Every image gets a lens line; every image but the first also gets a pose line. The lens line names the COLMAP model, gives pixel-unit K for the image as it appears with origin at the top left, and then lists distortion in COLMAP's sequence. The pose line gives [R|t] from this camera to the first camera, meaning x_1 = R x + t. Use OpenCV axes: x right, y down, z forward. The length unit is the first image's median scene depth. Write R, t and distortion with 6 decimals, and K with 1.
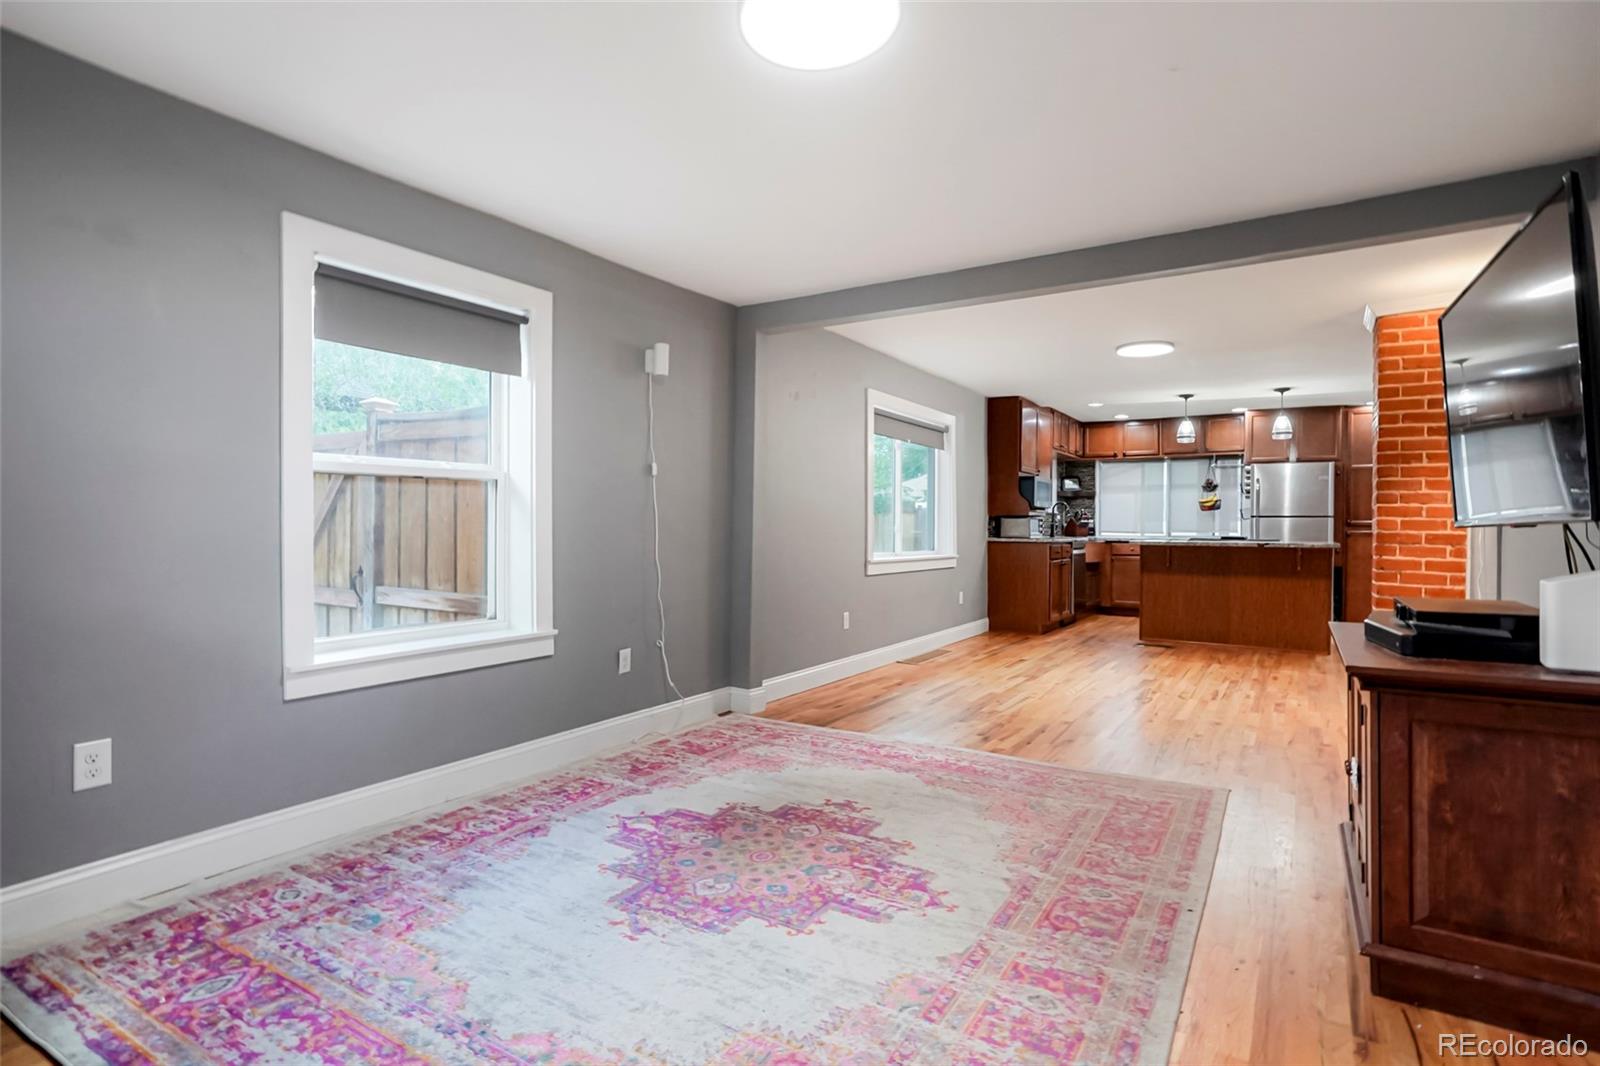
lens RADIAL K [[809.9, 0, 783.7], [0, 809.9, 529.3], [0, 0, 1]] dist [-0.046193, 0.028721]
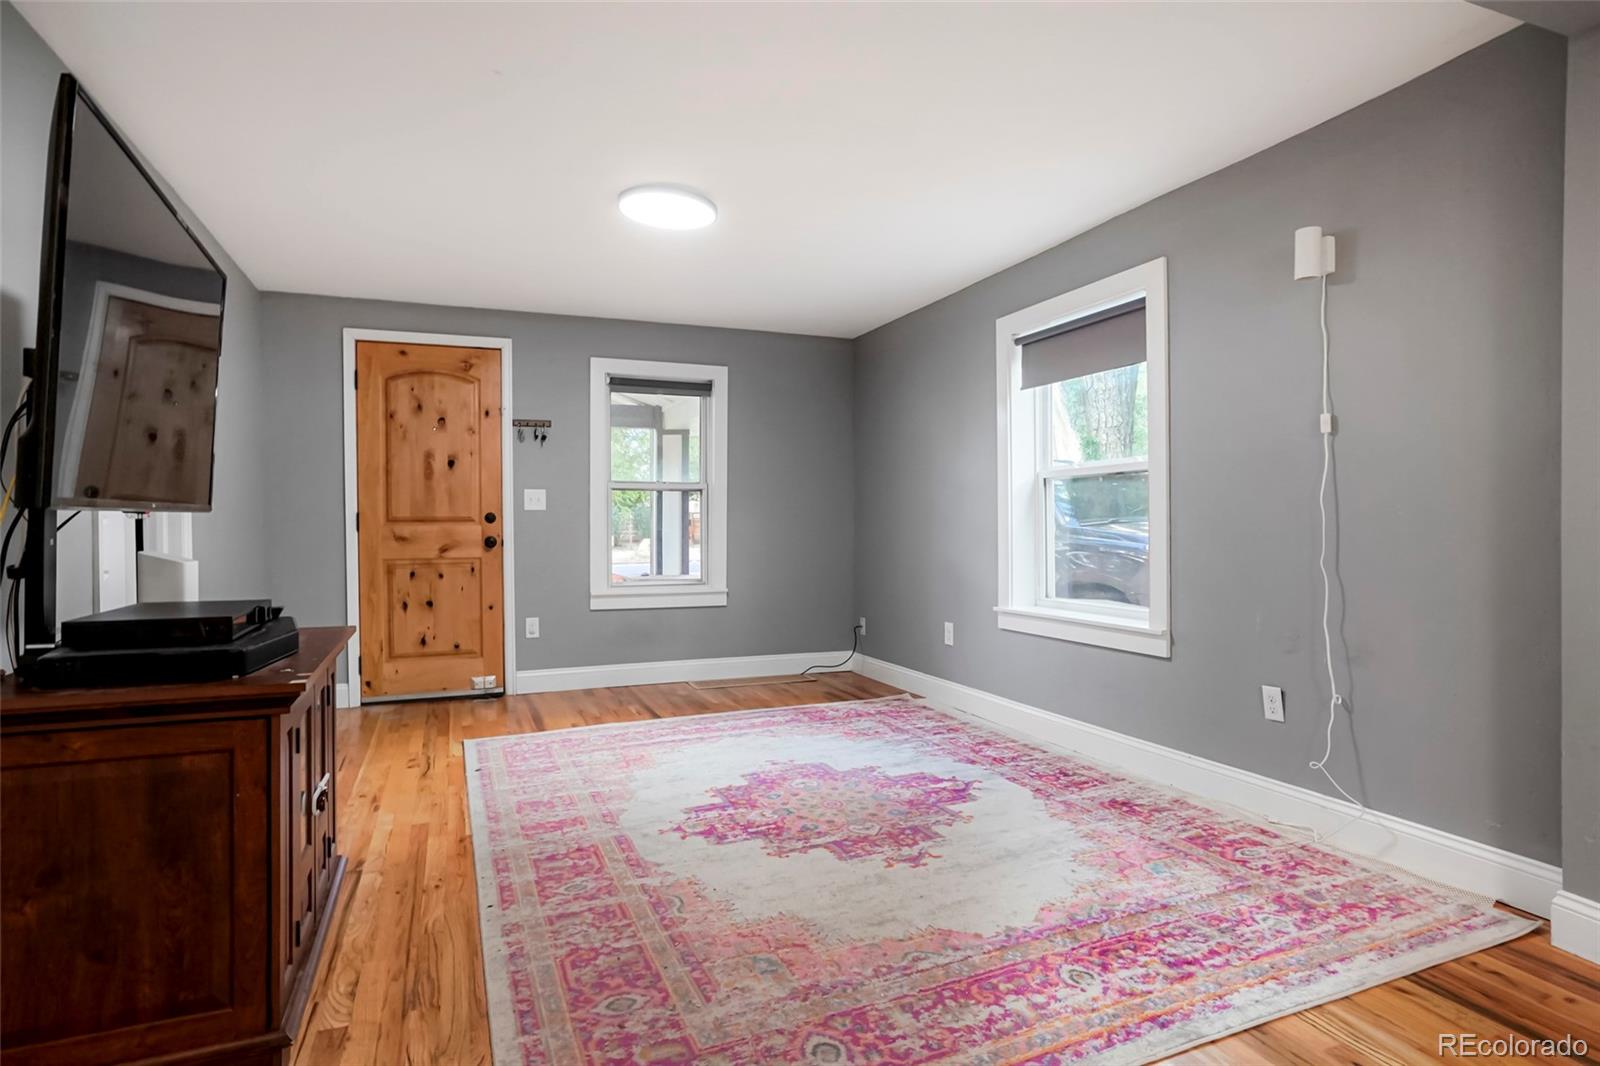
lens RADIAL K [[829.3, 0, 785.9], [0, 829.3, 530.8], [0, 0, 1]] dist [-0.048433, 0.032595]
pose [[-0.574826, 0.007494, -0.818241, 0.844838], [0.000832, 0.999963, 0.008574, 0.007026], [0.818275, 0.004248, -0.574811, 1.412862]]
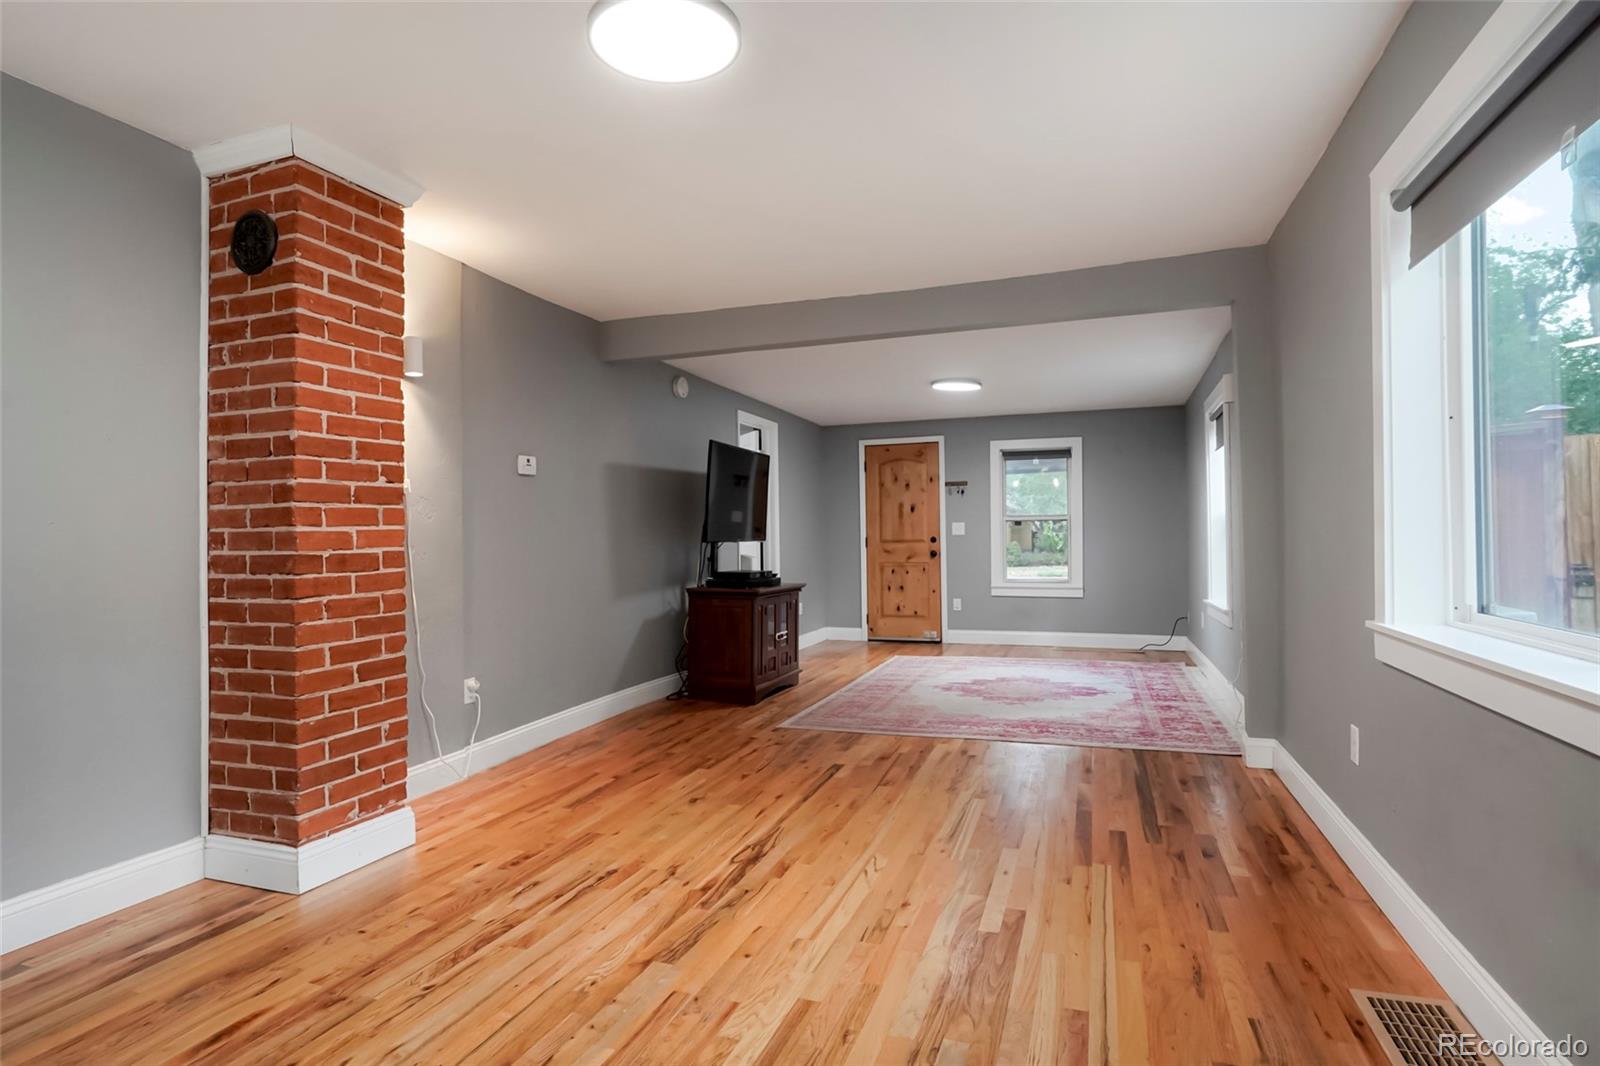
lens RADIAL K [[829.3, 0, 785.9], [0, 829.3, 530.8], [0, 0, 1]] dist [-0.048433, 0.032595]
pose [[-0.977358, 0.003142, -0.211568, 0.945997], [0.005953, 0.999902, -0.012652, -0.003057], [0.211508, -0.013625, -0.977281, 2.713049]]
